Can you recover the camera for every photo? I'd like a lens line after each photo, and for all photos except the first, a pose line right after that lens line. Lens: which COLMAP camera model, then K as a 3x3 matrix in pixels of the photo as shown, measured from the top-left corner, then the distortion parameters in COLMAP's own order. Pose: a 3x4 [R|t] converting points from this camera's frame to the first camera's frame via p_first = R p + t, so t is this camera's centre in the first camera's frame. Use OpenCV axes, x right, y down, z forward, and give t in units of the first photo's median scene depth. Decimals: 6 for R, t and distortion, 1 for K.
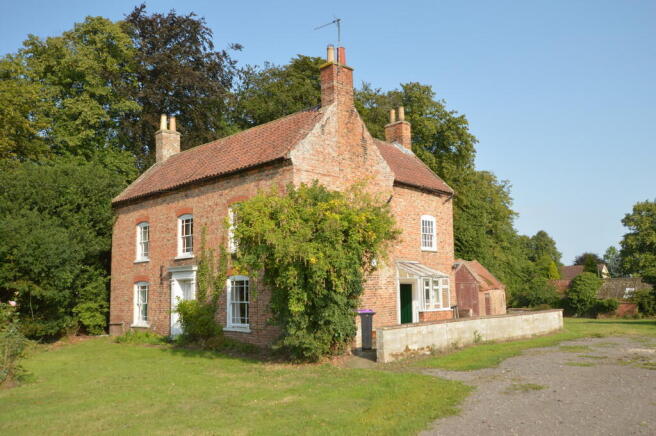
lens RADIAL K [[558.6, 0, 326.4], [0, 558.6, 214.6], [0, 0, 1]] dist [0.045264, 0.002994]
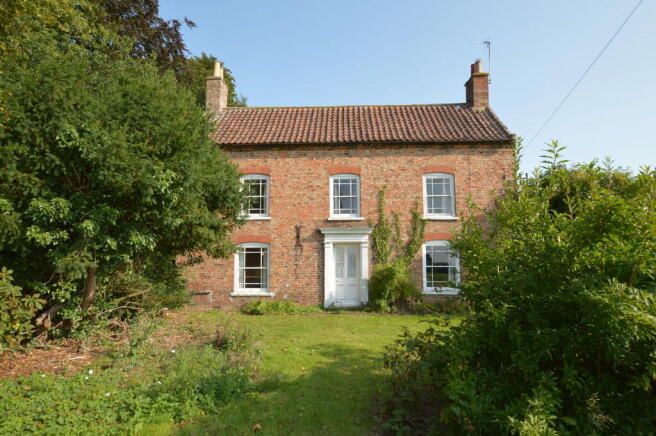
lens RADIAL K [[356.9, 0, 326.8], [0, 356.9, 219.5], [0, 0, 1]] dist [-0.004722, 0.000048]
pose [[0.735246, 0.096171, 0.670943, -0.670756], [-0.103310, 0.994218, -0.029298, 0.097059], [-0.669881, -0.047774, 0.740930, 0.576041]]
